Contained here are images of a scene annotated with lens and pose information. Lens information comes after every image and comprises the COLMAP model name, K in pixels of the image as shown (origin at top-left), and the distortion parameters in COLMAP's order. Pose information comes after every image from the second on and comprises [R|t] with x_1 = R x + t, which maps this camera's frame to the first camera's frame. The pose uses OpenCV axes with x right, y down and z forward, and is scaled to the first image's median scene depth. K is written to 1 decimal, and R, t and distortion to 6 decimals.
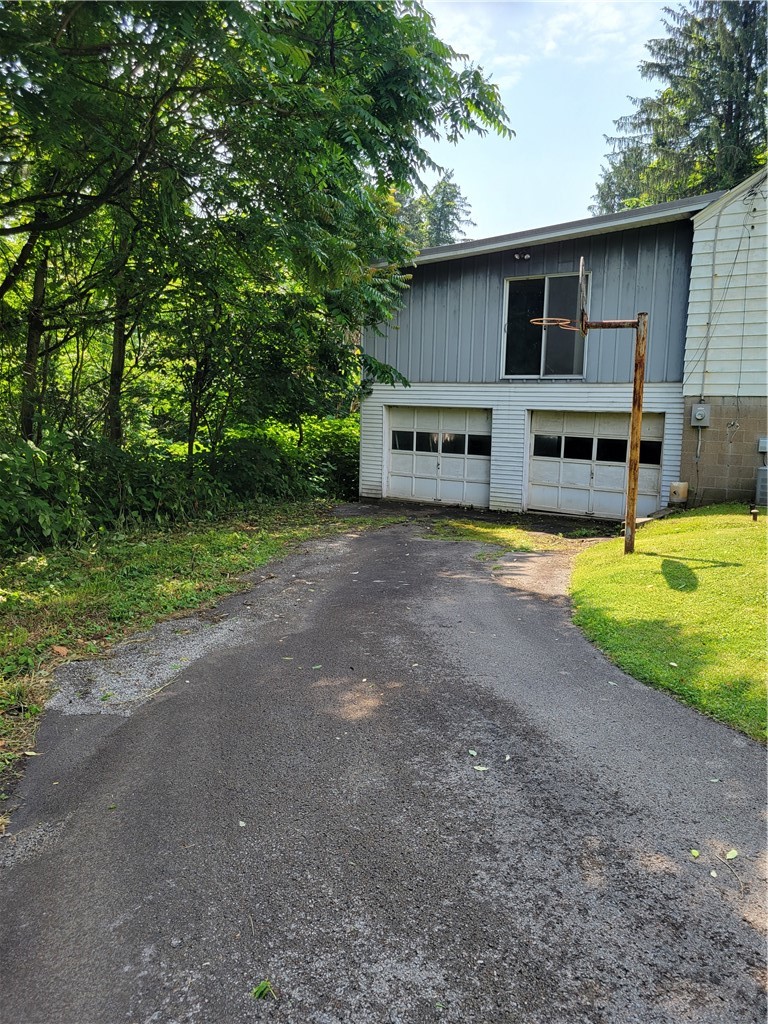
lens RADIAL K [[767.3, 0, 399.2], [0, 767.3, 500.8], [0, 0, 1]] dist [0.066315, -0.049275]
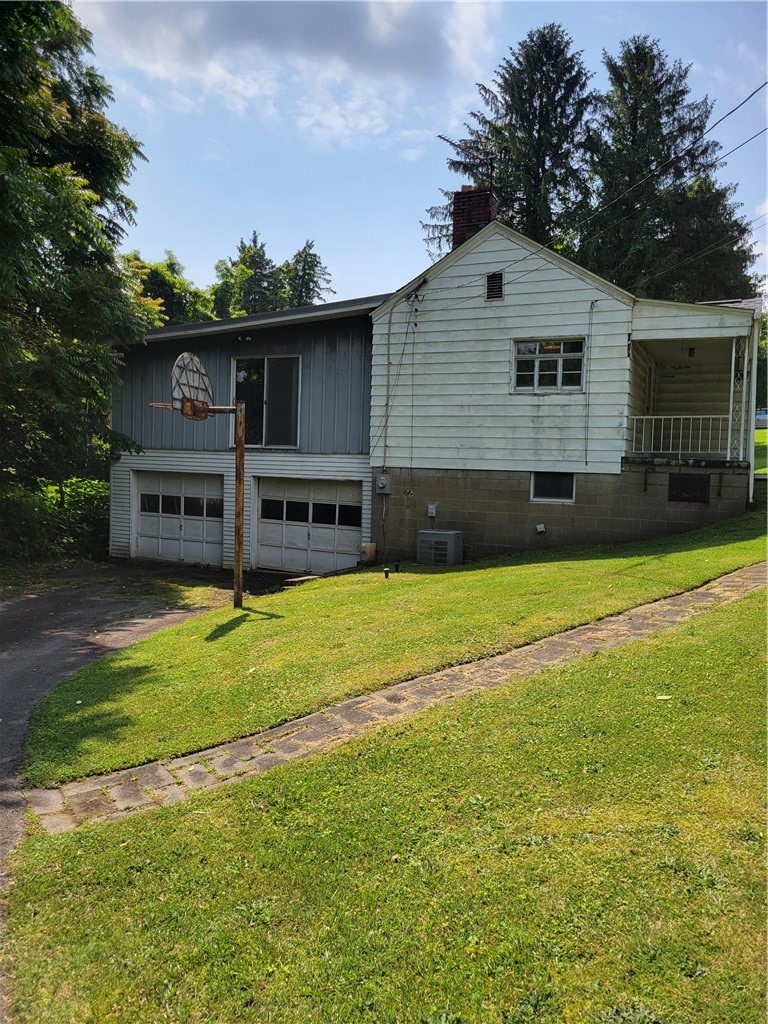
lens RADIAL K [[772.4, 0, 402.1], [0, 772.4, 499.2], [0, 0, 1]] dist [0.054889, -0.007537]
pose [[0.993564, 0.002427, 0.113246, 0.244617], [0.005842, 0.997342, -0.072627, -0.005036], [-0.113121, 0.072821, 0.990909, -0.101911]]
